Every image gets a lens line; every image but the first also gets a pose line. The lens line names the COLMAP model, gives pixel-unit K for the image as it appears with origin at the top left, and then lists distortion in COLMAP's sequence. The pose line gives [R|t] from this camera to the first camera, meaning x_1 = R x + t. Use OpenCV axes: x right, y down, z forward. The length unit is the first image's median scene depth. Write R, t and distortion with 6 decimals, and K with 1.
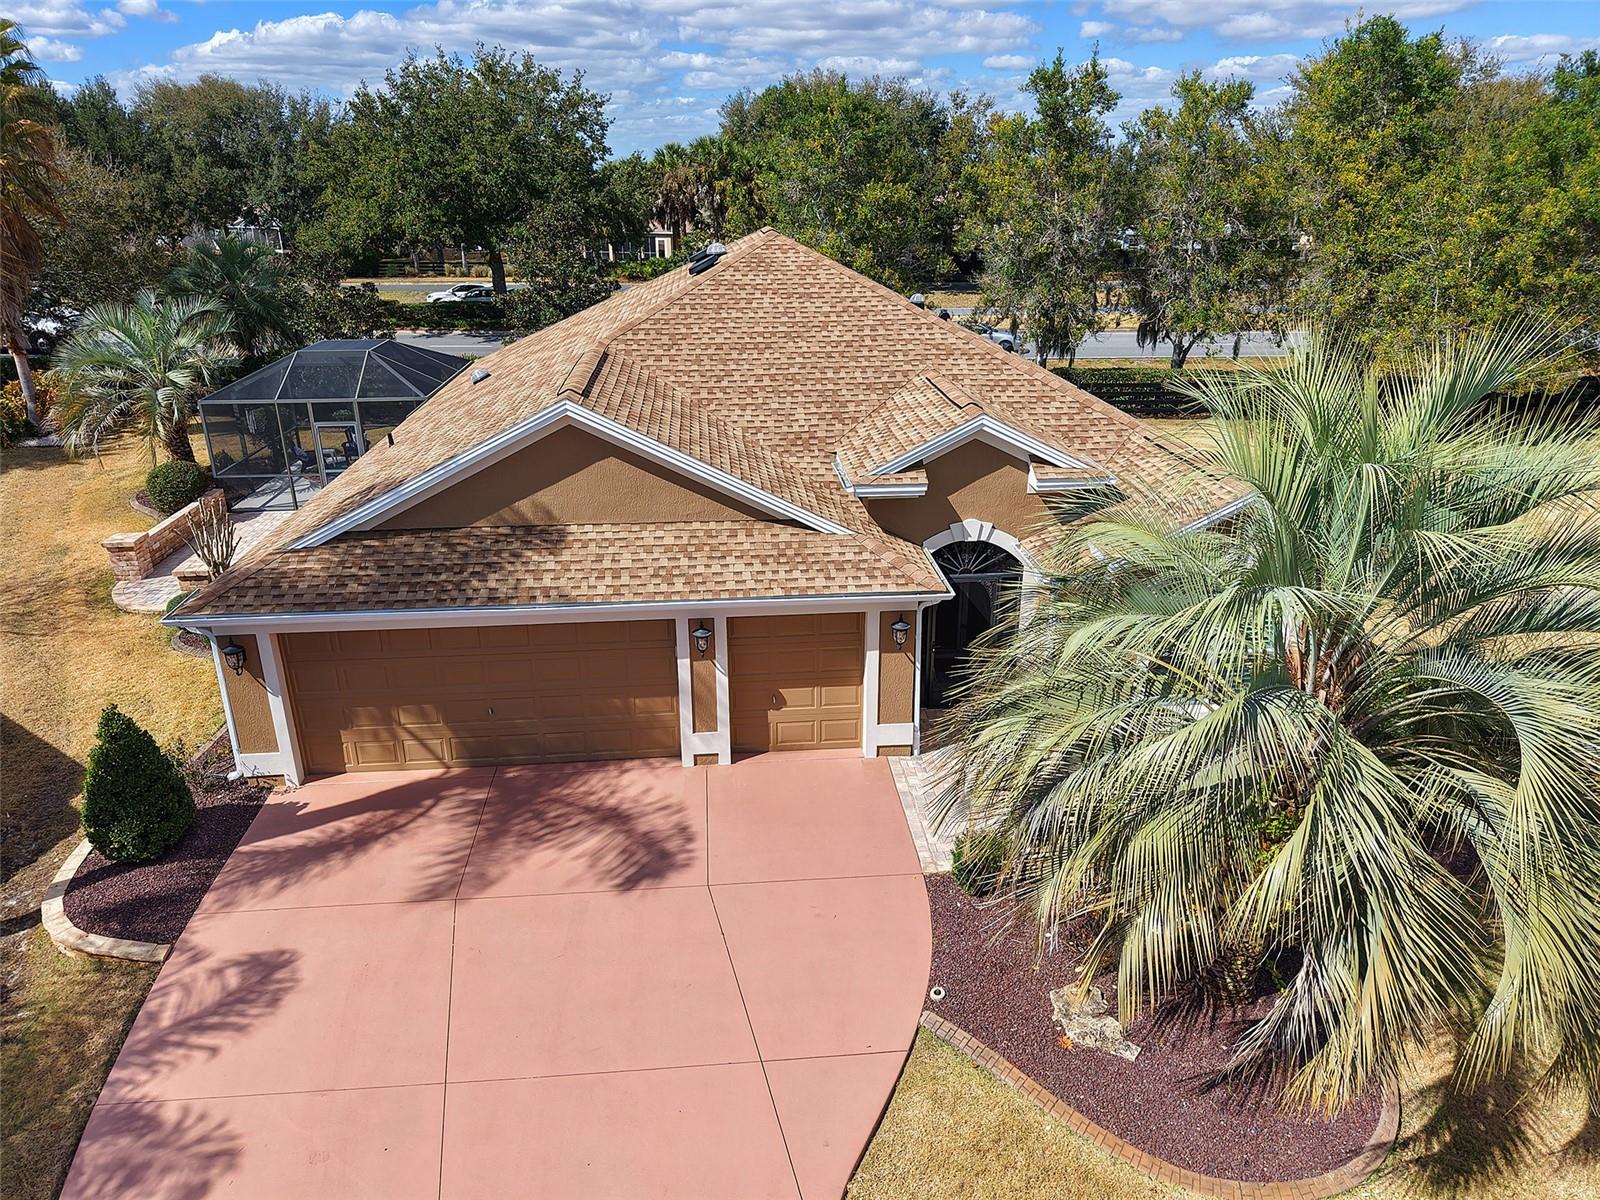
lens RADIAL K [[1081.5, 0, 799.4], [0, 1081.5, 593.6], [0, 0, 1]] dist [0.011212, -0.006860]
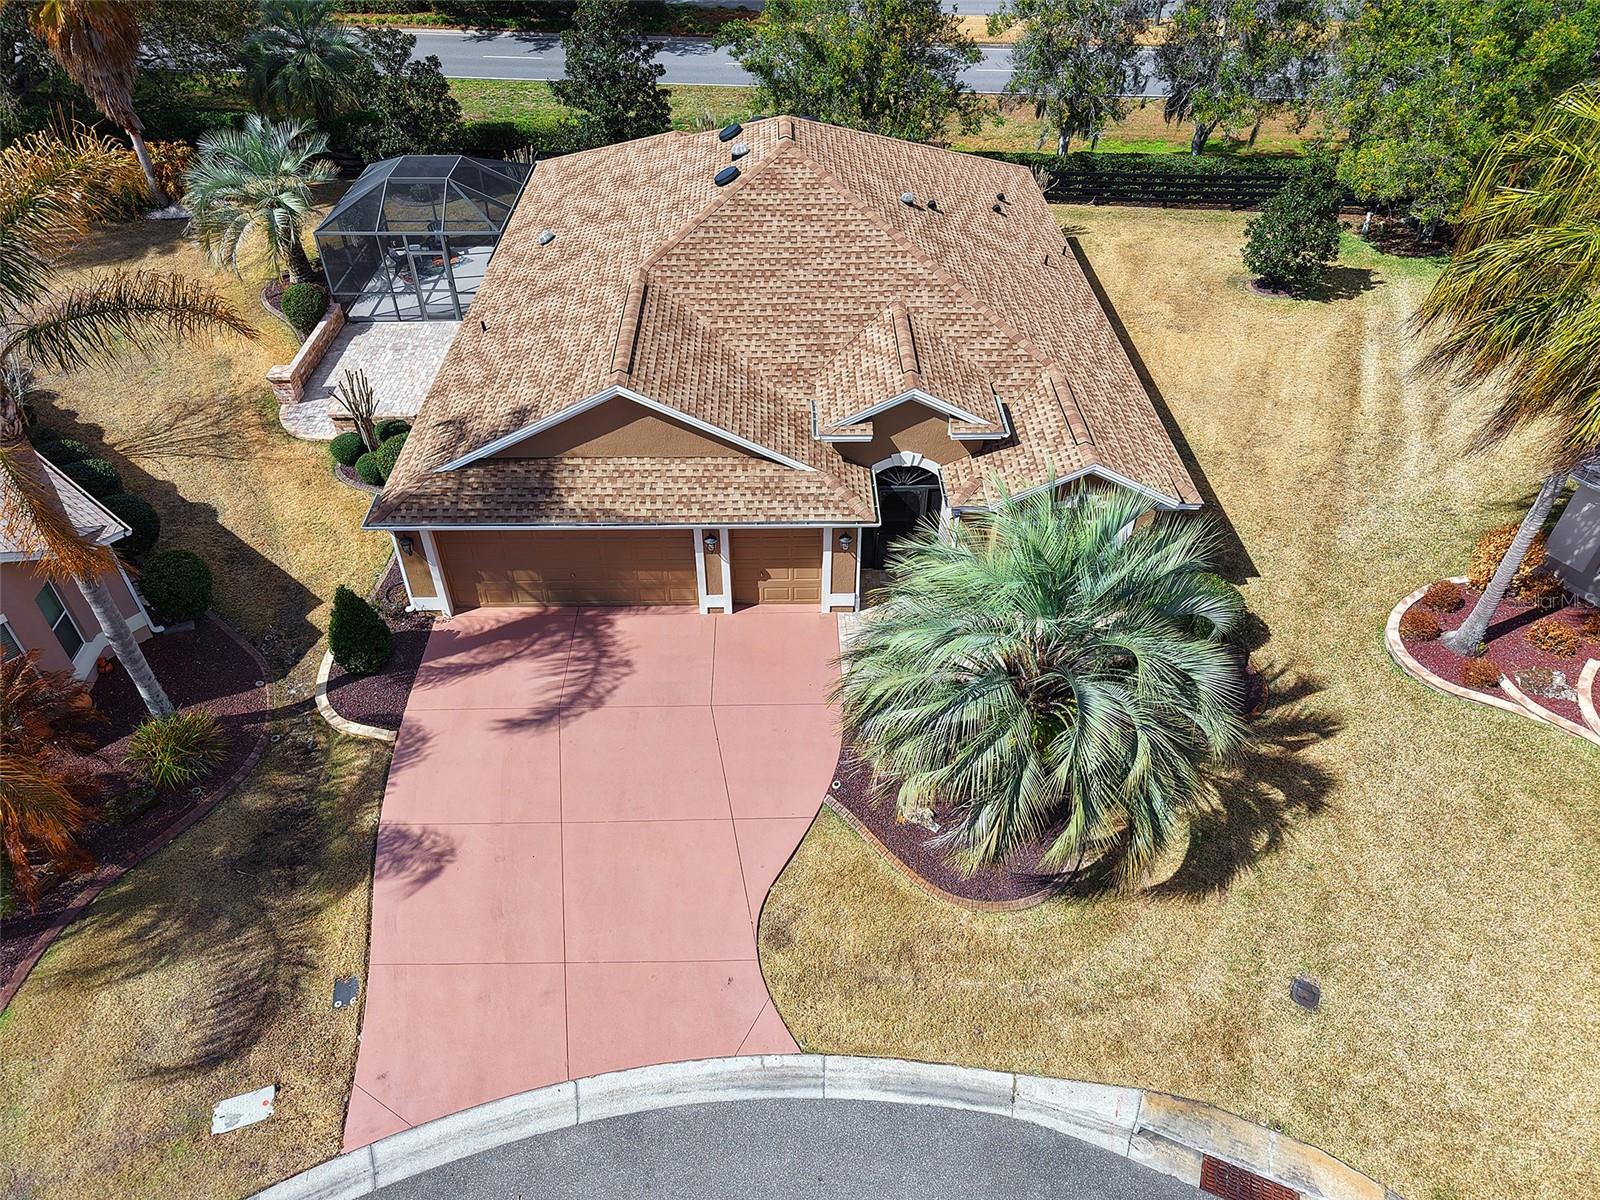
lens RADIAL K [[1086.4, 0, 809.7], [0, 1086.4, 607.8], [0, 0, 1]] dist [0.012802, -0.031049]
pose [[0.998064, 0.047995, -0.039547, 0.101740], [-0.031598, 0.939089, 0.342219, -0.364544], [0.053563, -0.340307, 0.938788, -0.400966]]
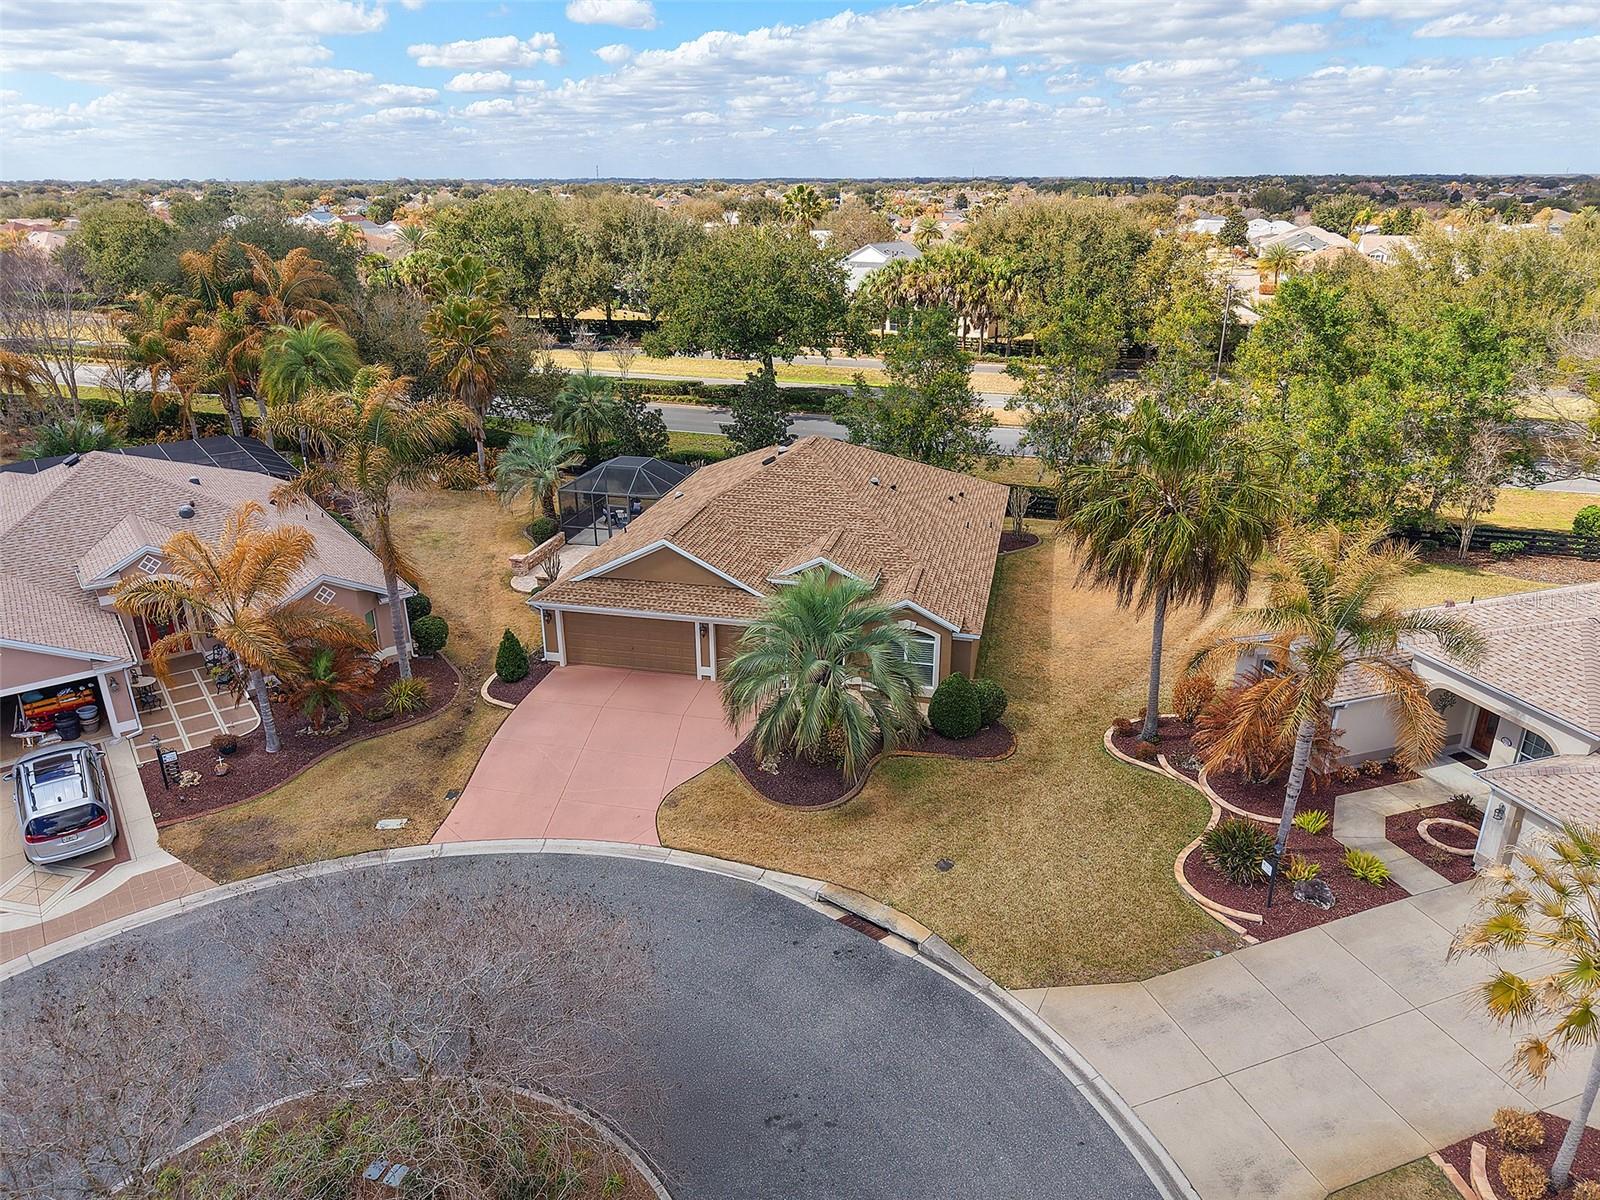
lens RADIAL K [[1086.4, 0, 809.7], [0, 1086.4, 607.8], [0, 0, 1]] dist [0.012802, -0.031049]
pose [[0.951777, 0.114129, -0.284771, 0.858150], [-0.110726, 0.993454, 0.028078, -0.111107], [0.286111, 0.004808, 0.958184, -1.395012]]
